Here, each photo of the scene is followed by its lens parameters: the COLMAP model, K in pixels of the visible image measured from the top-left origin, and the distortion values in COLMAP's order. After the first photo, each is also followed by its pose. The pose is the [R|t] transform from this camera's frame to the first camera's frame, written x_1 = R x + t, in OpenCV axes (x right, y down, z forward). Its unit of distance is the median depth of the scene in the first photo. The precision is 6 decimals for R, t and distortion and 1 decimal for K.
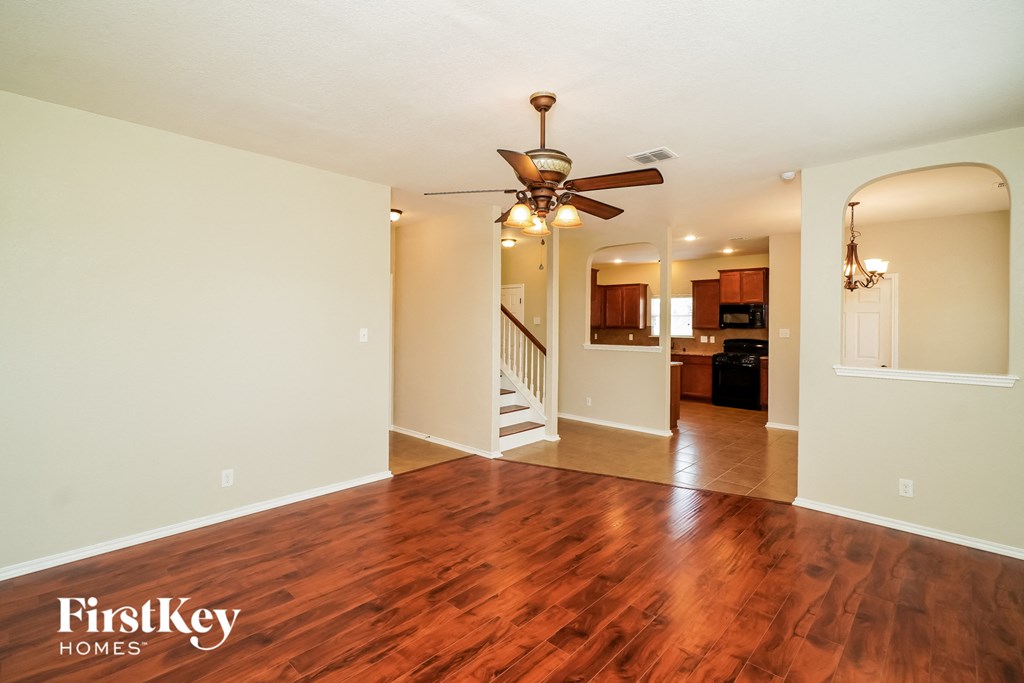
lens RADIAL K [[469.6, 0, 512.6], [0, 469.6, 329.2], [0, 0, 1]] dist [0.003278, 0.000709]
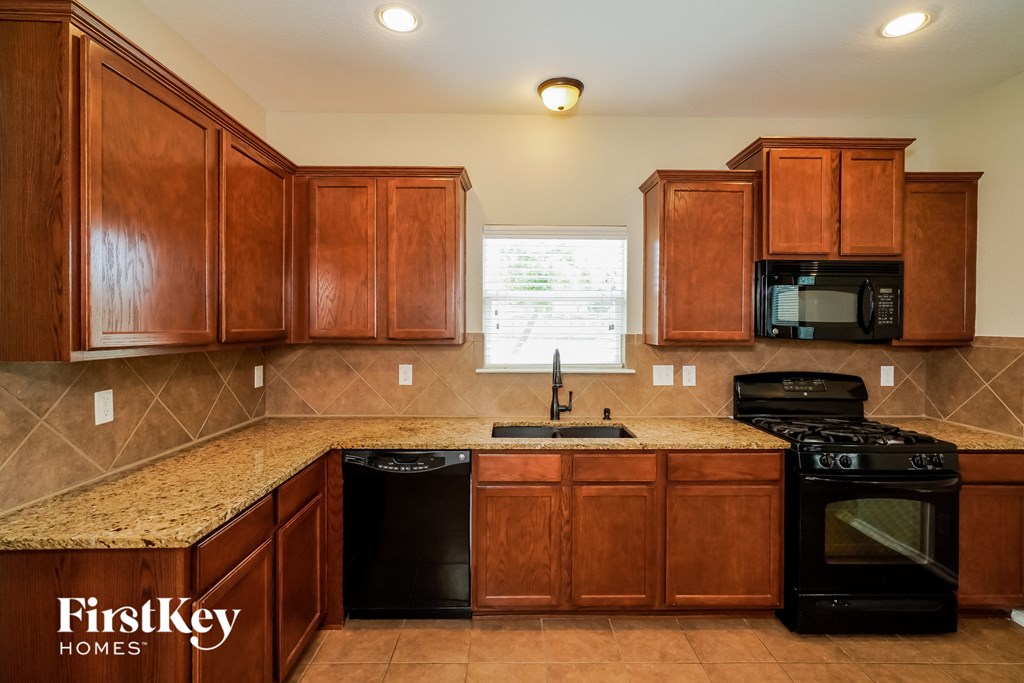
lens RADIAL K [[469.6, 0, 512.6], [0, 469.6, 329.2], [0, 0, 1]] dist [0.003278, 0.000709]
pose [[0.723953, -0.002819, 0.689843, 0.136172], [0.008927, 0.999946, -0.005282, -0.009912], [-0.689791, 0.009982, 0.723939, 0.953327]]
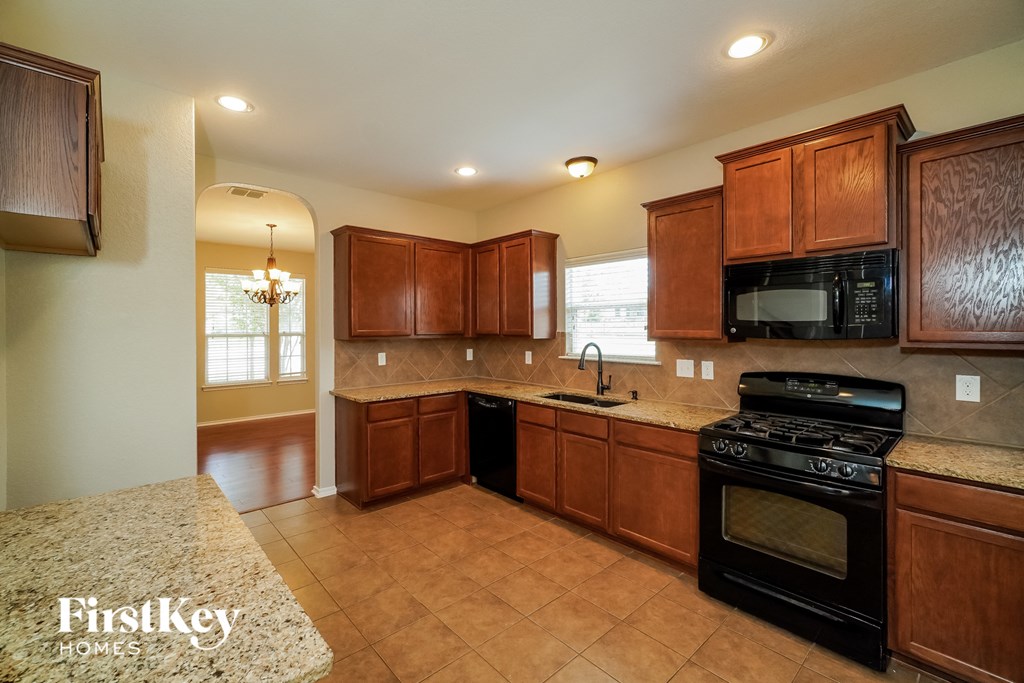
lens RADIAL K [[442.5, 0, 510.9], [0, 442.5, 329.5], [0, 0, 1]] dist [-0.000250, -0.000100]
pose [[0.996124, -0.003286, -0.087895, 0.342747], [0.002110, 0.999907, -0.013470, -0.005305], [0.087931, 0.013232, 0.996039, 0.730769]]
